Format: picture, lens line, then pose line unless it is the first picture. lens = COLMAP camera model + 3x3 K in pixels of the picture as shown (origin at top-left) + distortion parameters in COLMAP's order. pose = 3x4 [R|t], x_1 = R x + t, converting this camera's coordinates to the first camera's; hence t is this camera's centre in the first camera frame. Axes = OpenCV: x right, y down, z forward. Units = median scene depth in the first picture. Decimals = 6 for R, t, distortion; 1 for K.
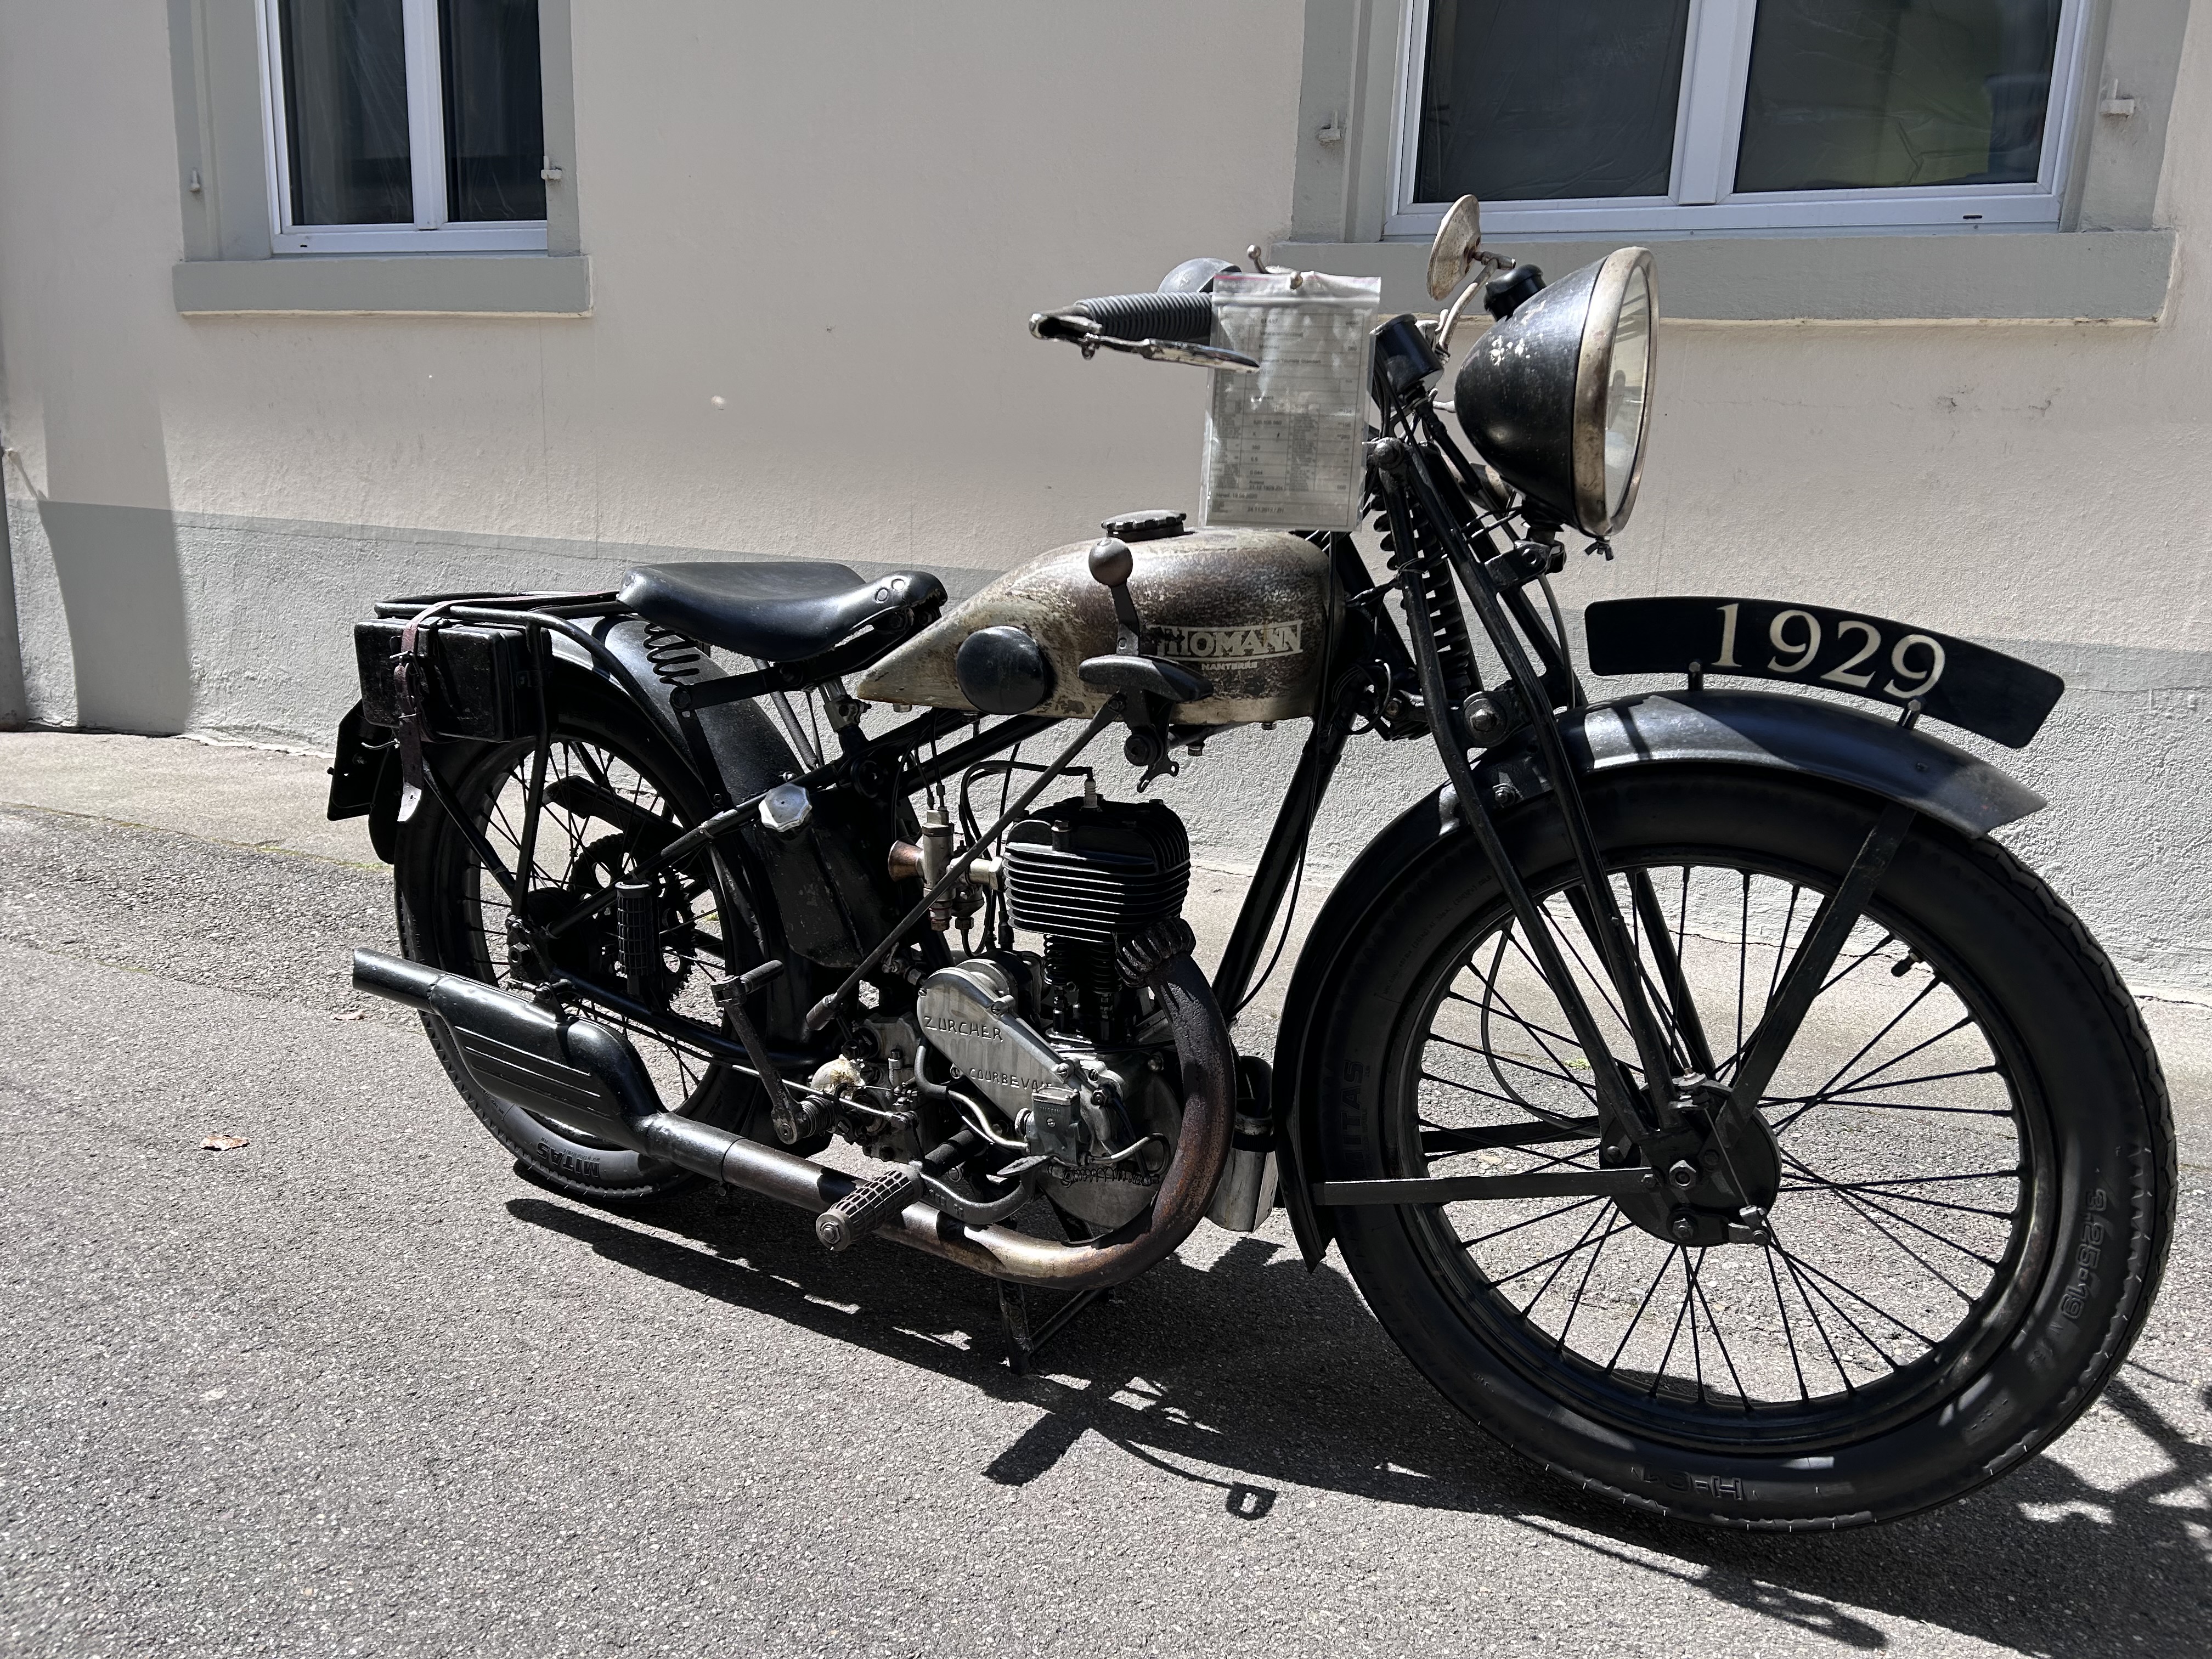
lens RADIAL K [[1653.2, 0, 1106.0], [0, 1653.2, 829.5], [0, 0, 1]] dist [0.002725, -0.004663]
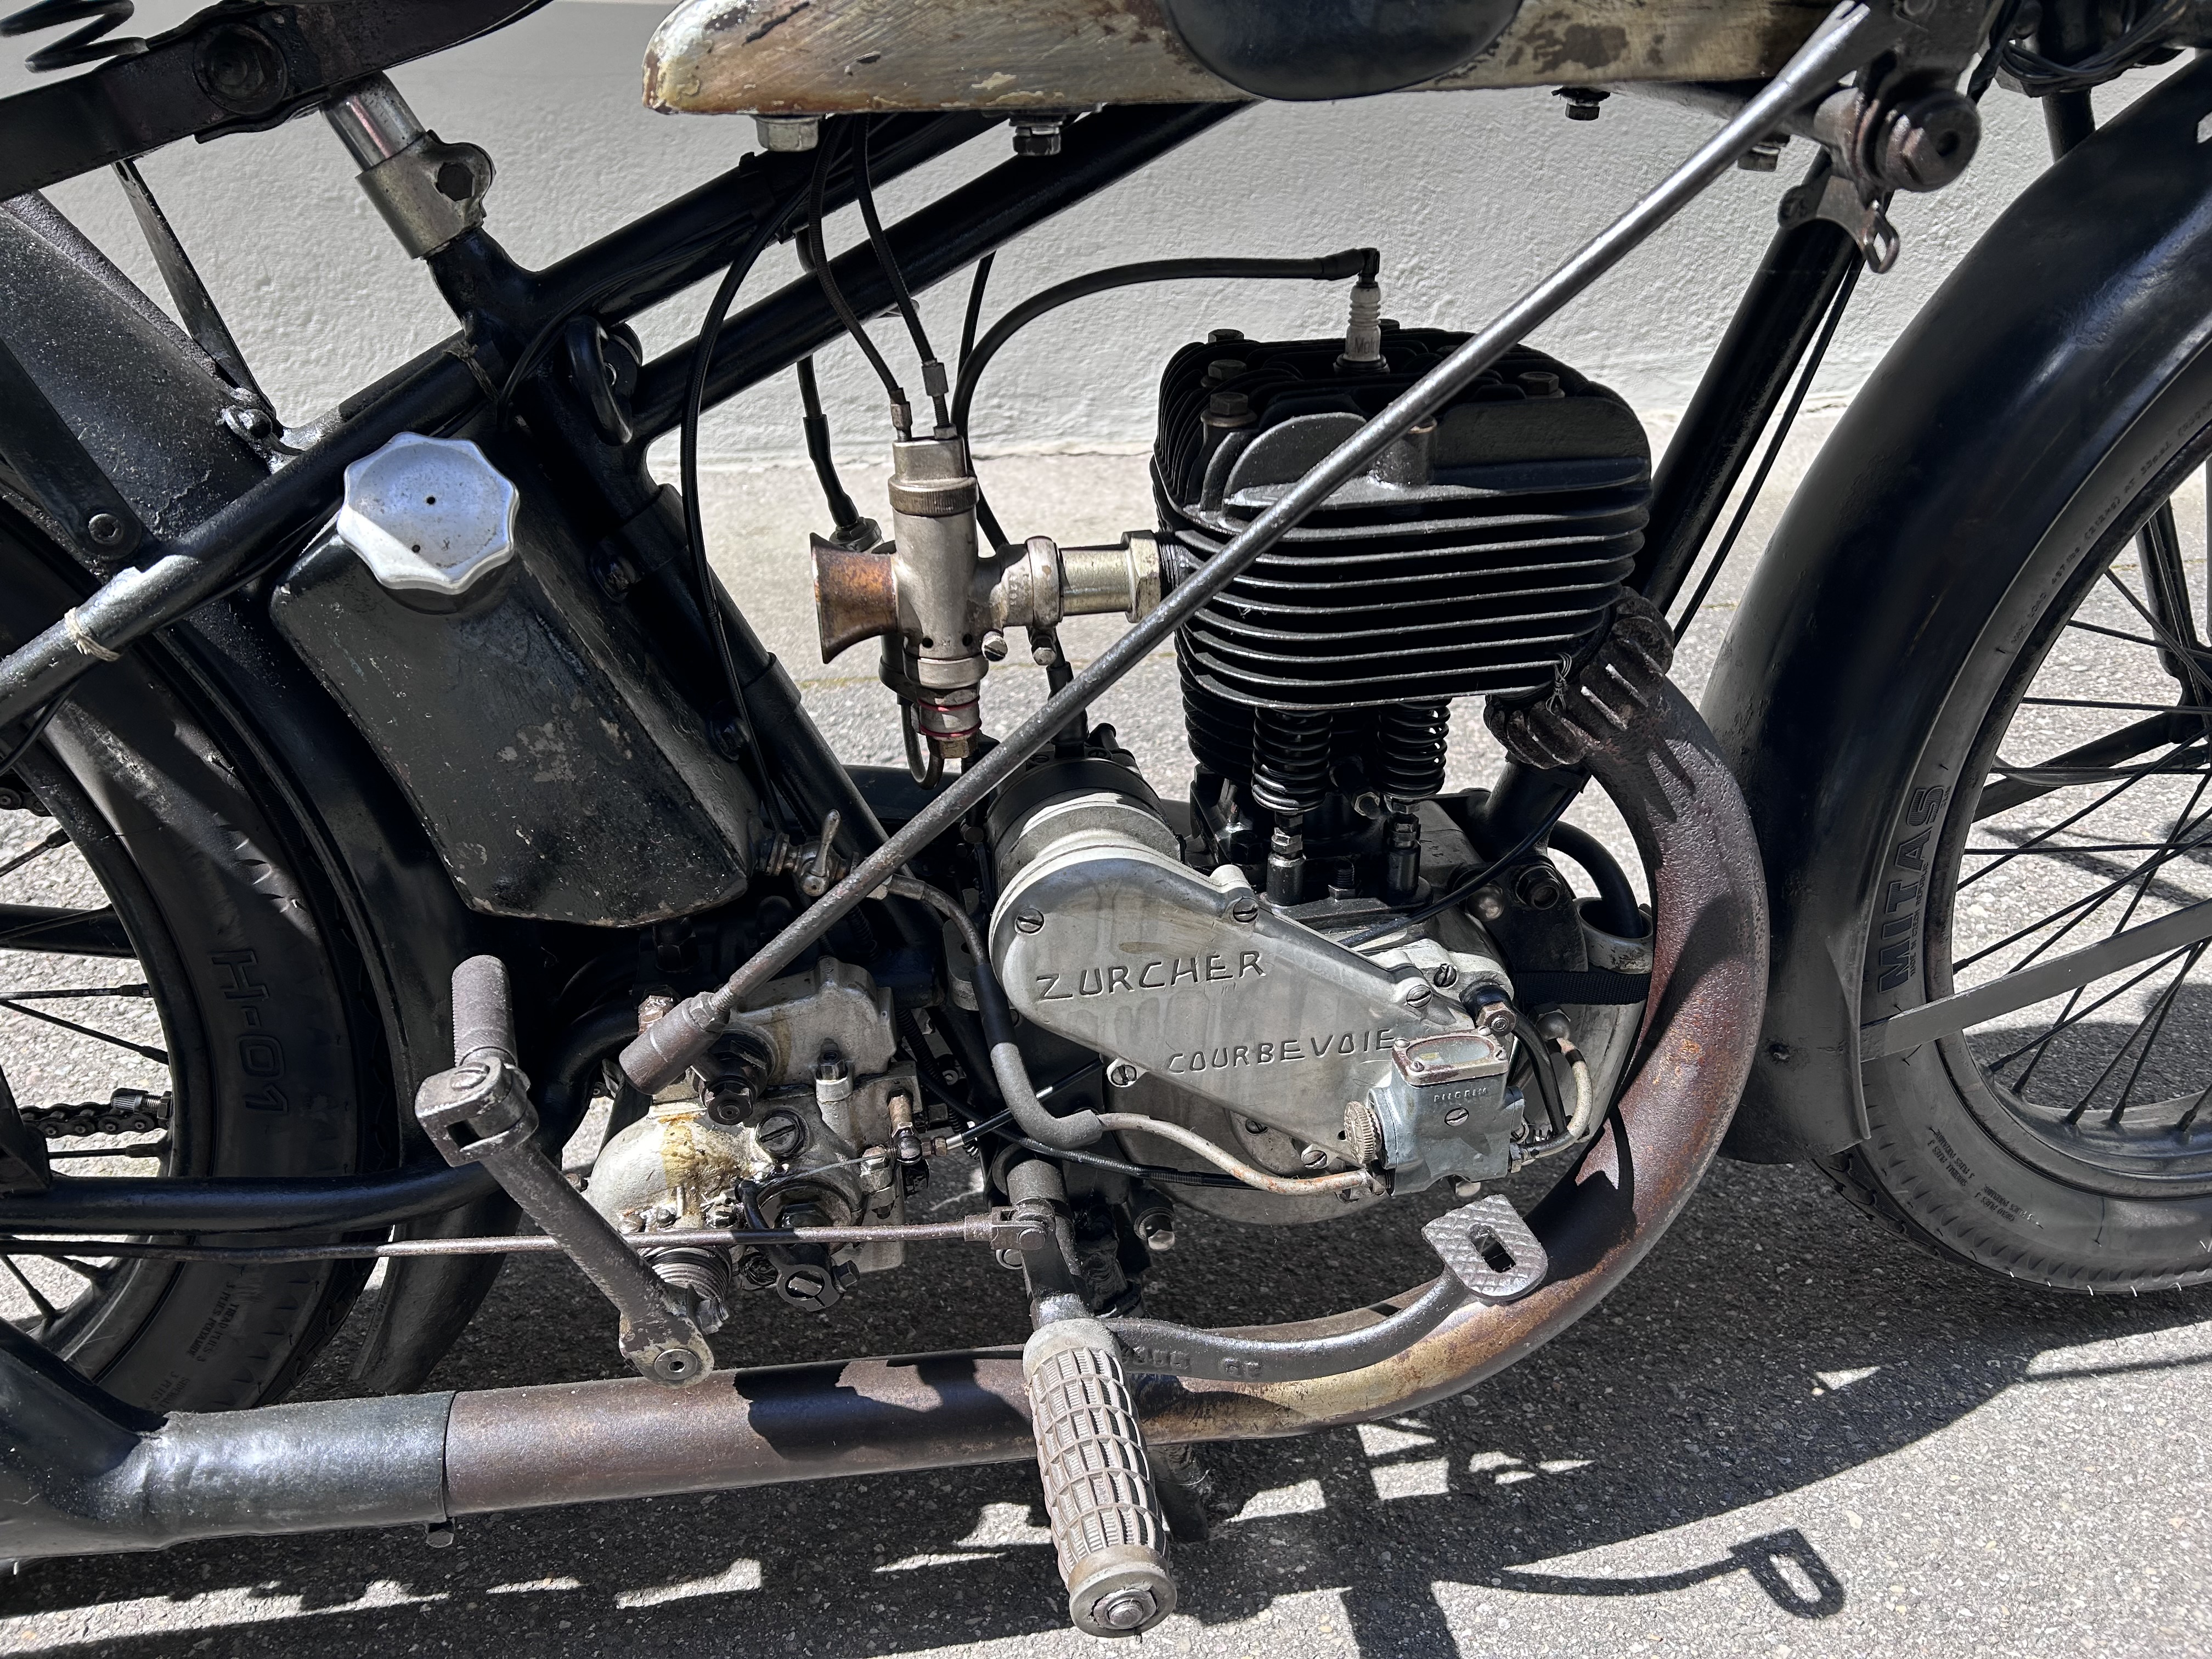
lens RADIAL K [[1667.0, 0, 1128.6], [0, 1667.0, 850.5], [0, 0, 1]] dist [0.004017, -0.000442]
pose [[0.762791, -0.312930, 0.565884, -0.289685], [0.138513, 0.933866, 0.329711, -0.039814], [-0.631636, -0.173118, 0.755689, 0.655312]]
